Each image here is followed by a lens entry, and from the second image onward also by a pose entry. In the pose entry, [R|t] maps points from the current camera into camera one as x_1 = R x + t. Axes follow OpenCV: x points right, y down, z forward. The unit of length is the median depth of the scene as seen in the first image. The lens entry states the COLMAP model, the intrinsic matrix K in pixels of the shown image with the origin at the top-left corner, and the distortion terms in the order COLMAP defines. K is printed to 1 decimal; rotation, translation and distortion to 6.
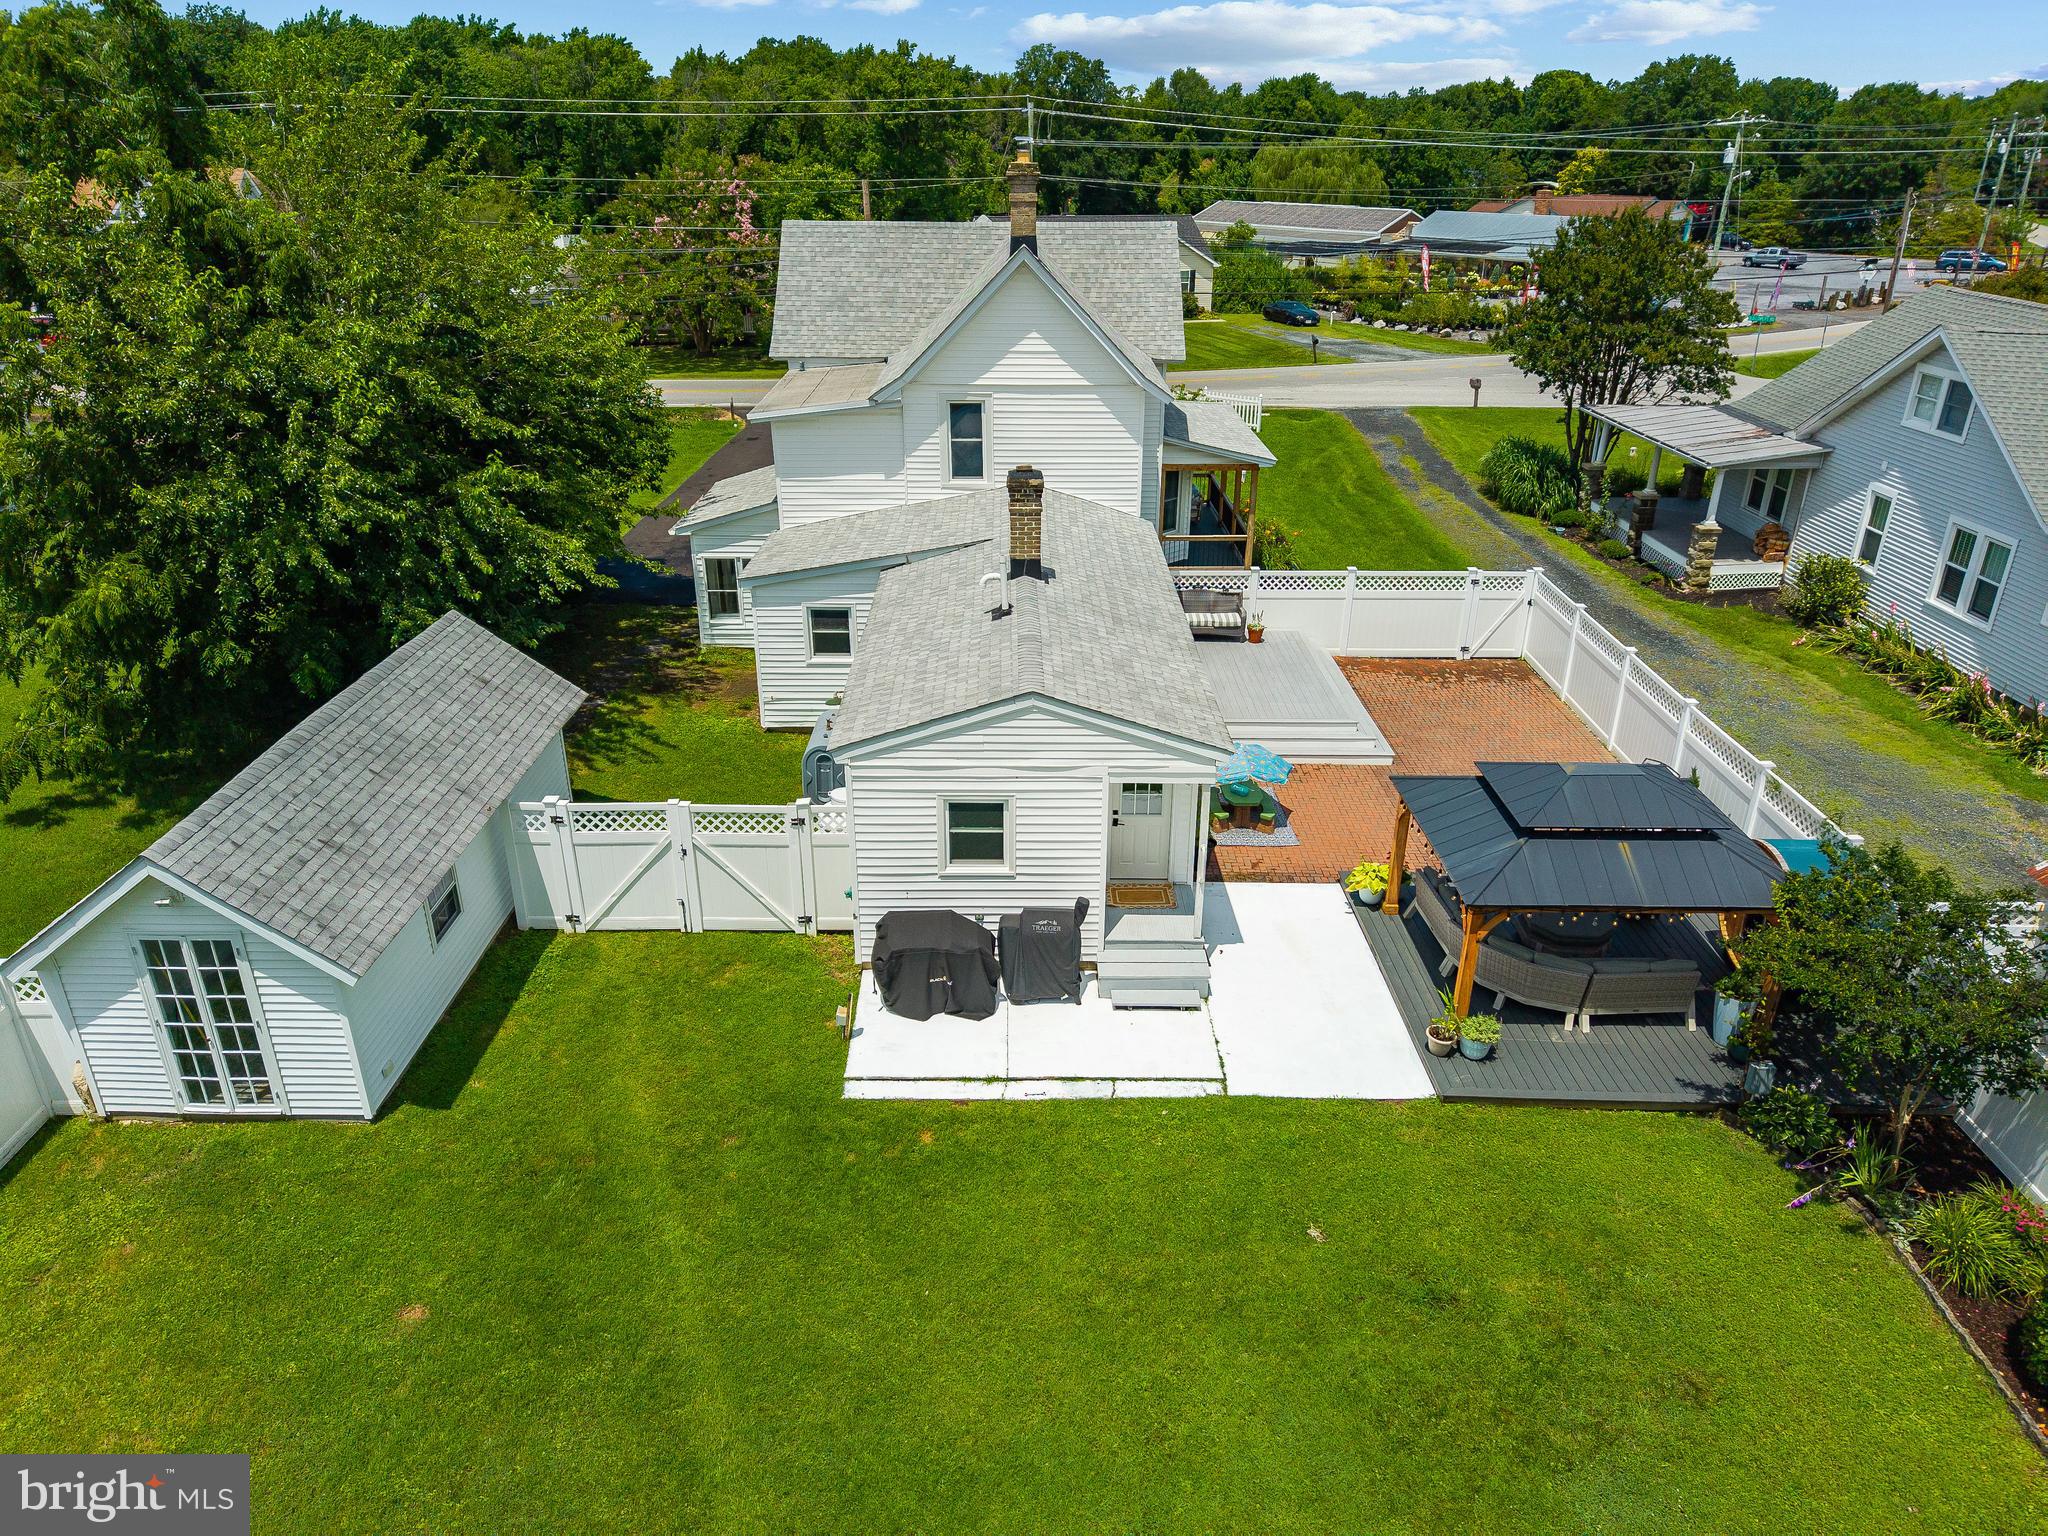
lens RADIAL K [[1380.9, 0, 1013.6], [0, 1380.9, 770.5], [0, 0, 1]] dist [0.022816, -0.001150]
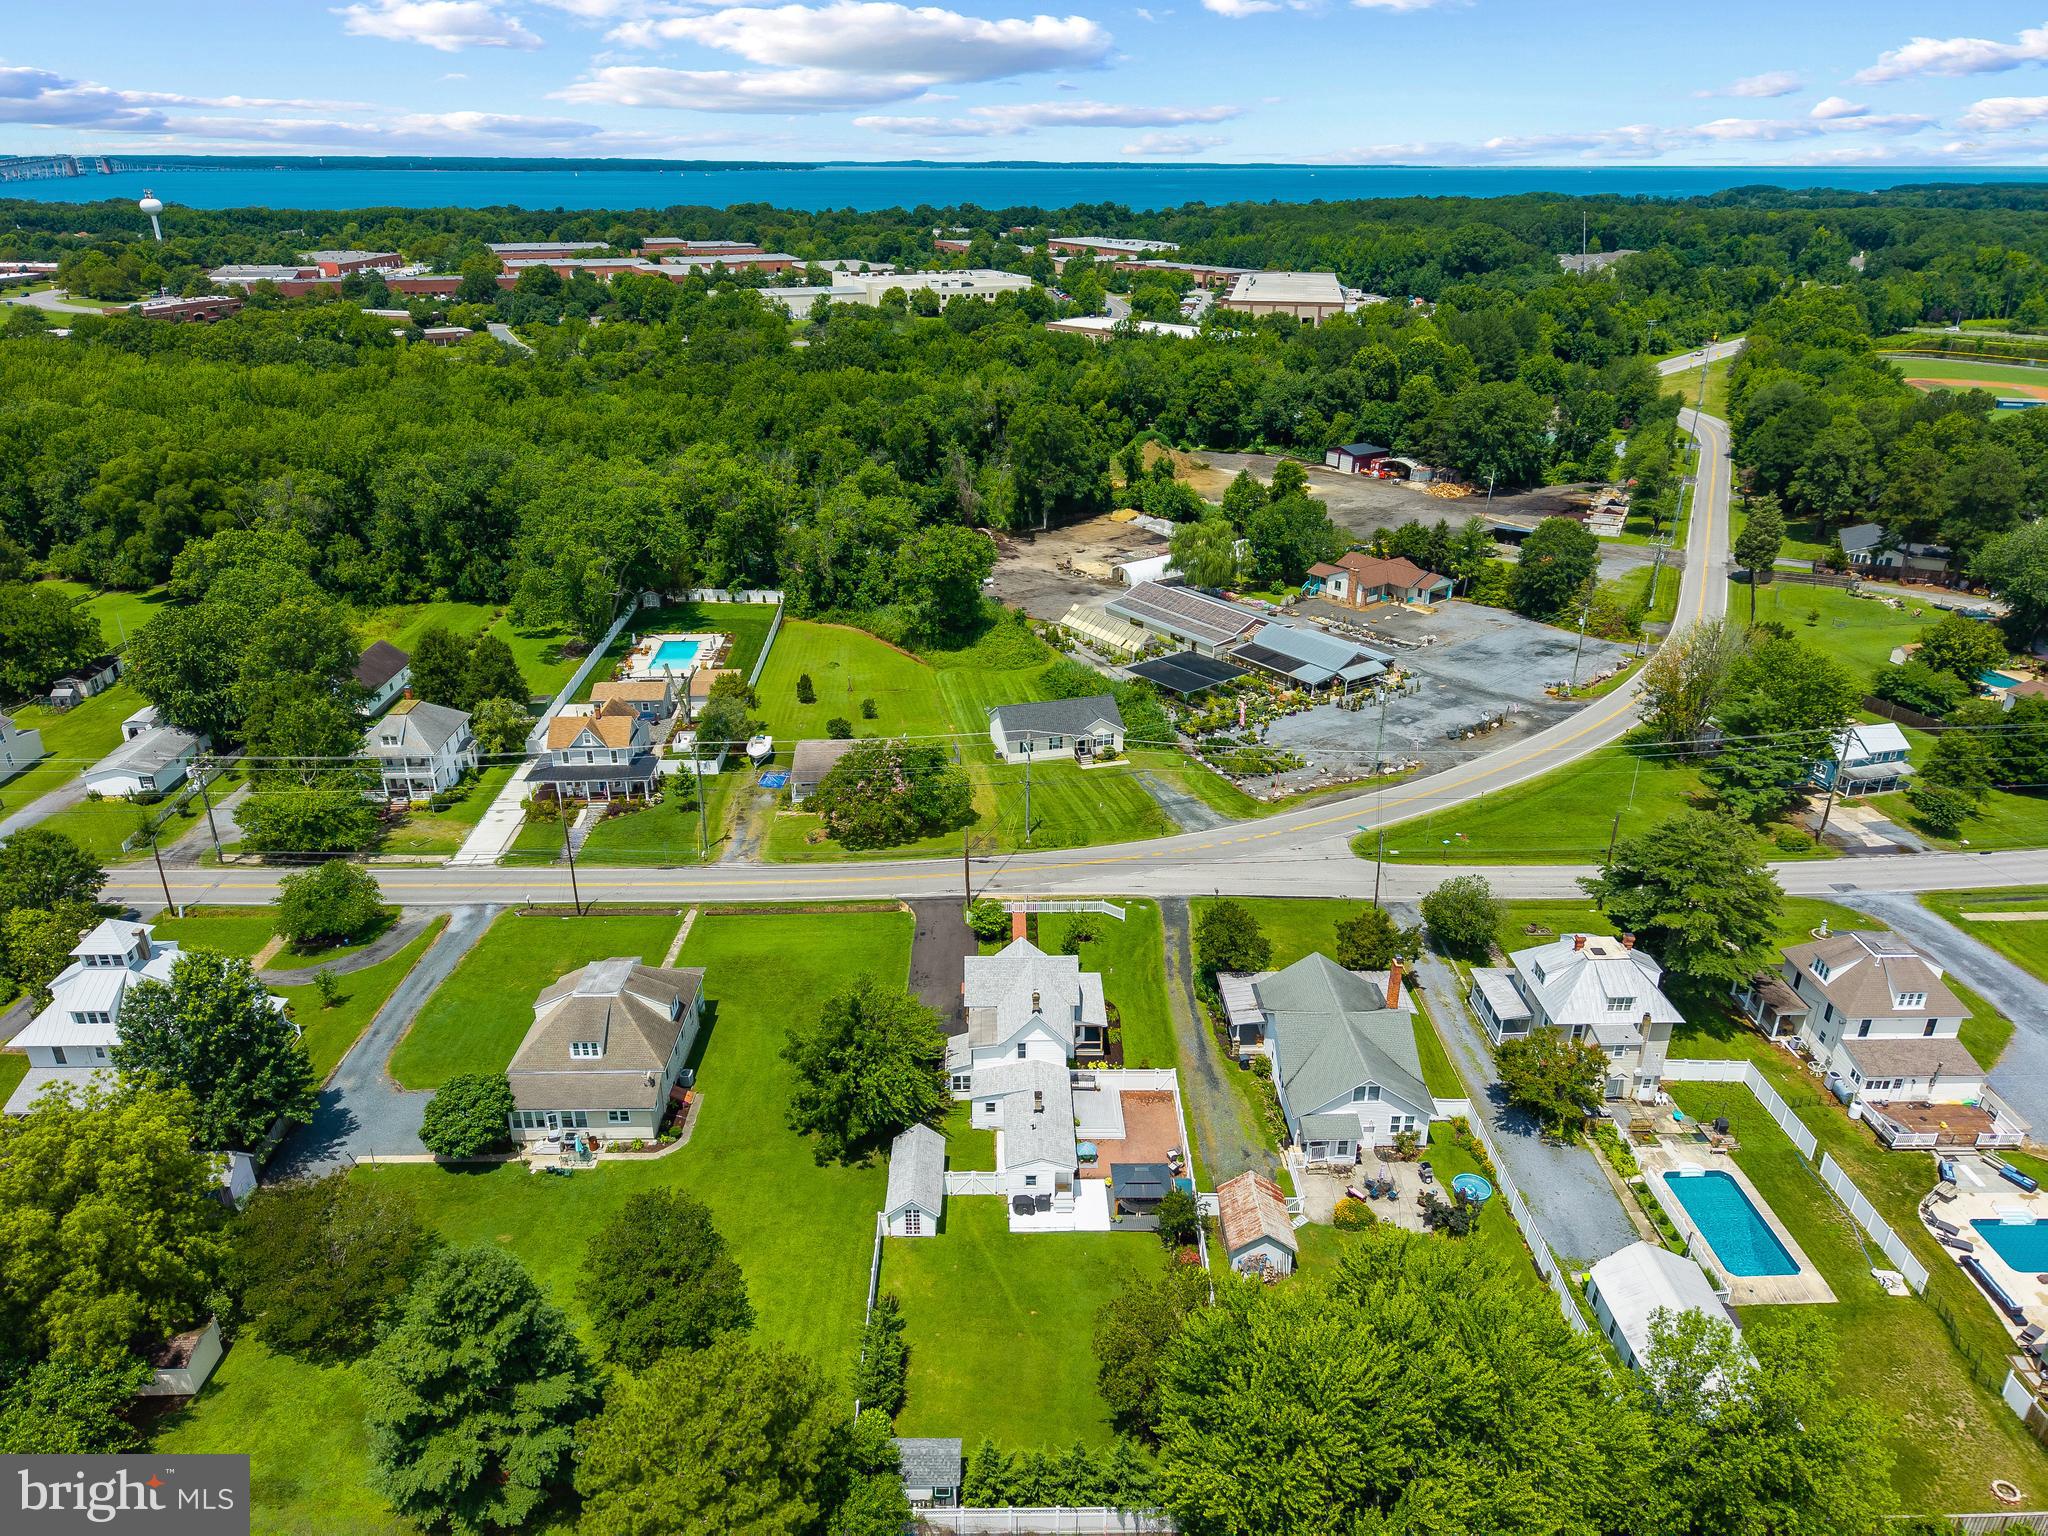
lens RADIAL K [[1380.9, 0, 1028.8], [0, 1380.9, 766.1], [0, 0, 1]] dist [0.022816, -0.001150]
pose [[0.999630, 0.000023, 0.027215, -0.184404], [0.000112, 0.999988, -0.004959, -1.563786], [-0.027215, 0.004960, 0.999617, -4.478861]]
